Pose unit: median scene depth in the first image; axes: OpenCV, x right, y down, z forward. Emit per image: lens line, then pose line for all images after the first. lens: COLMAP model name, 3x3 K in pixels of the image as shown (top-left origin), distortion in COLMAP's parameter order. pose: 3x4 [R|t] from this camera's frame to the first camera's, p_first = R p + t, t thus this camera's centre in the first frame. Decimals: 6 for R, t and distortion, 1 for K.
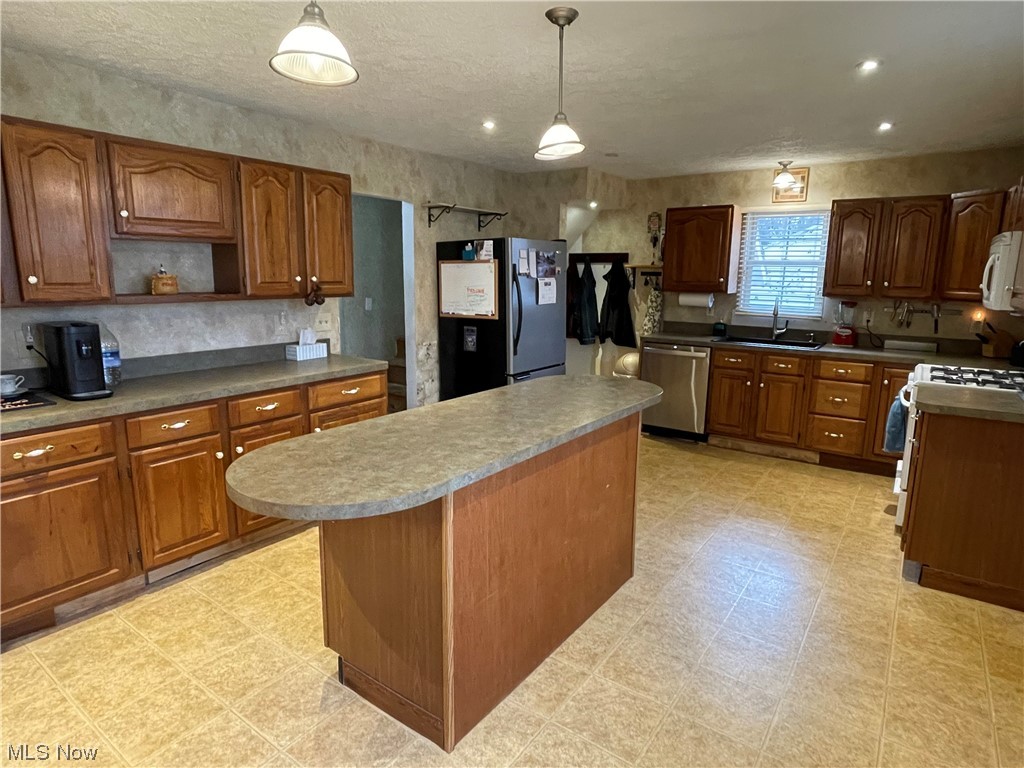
lens RADIAL K [[582.1, 0, 510.2], [0, 582.1, 381.9], [0, 0, 1]] dist [-0.003301, -0.001716]
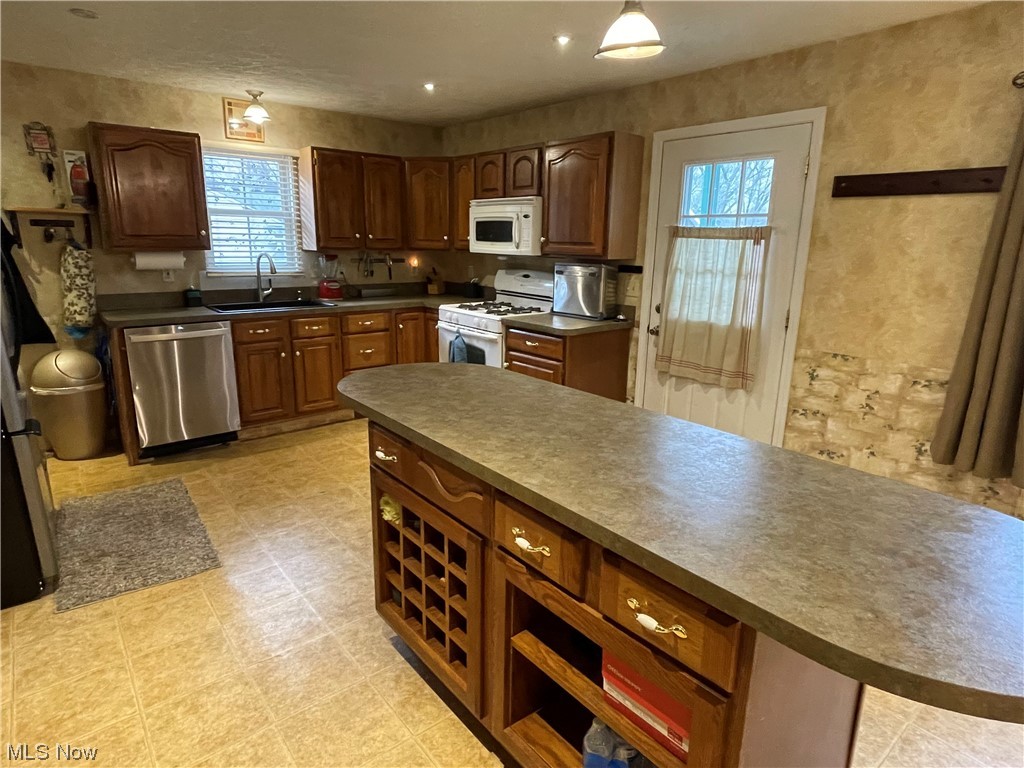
lens RADIAL K [[582.1, 0, 515.5], [0, 582.1, 379.7], [0, 0, 1]] dist [-0.003301, -0.001716]
pose [[0.250061, -0.237412, 0.938672, -0.355610], [0.166636, 0.965559, 0.199820, -0.084749], [-0.953783, 0.106449, 0.281010, 0.482139]]
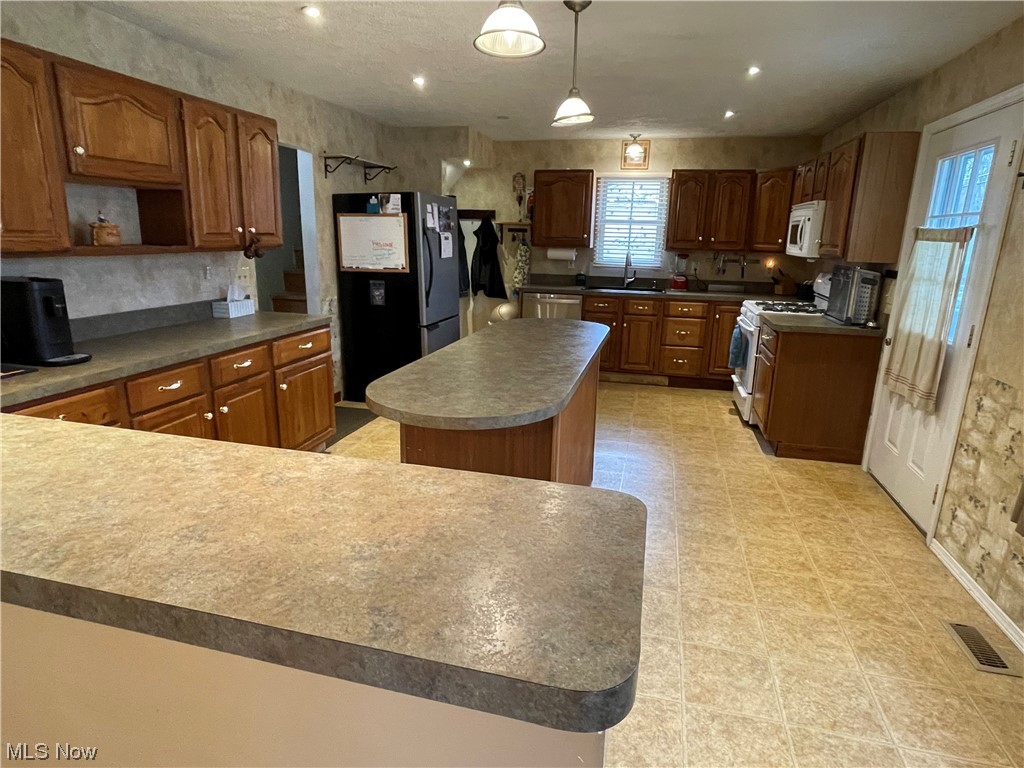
lens RADIAL K [[582.1, 0, 512.2], [0, 582.1, 383.4], [0, 0, 1]] dist [-0.003301, -0.001716]
pose [[0.929941, -0.083971, 0.357992, -0.245741], [0.058489, 0.994960, 0.081442, 0.015760], [-0.363027, -0.054797, 0.930166, -0.042016]]
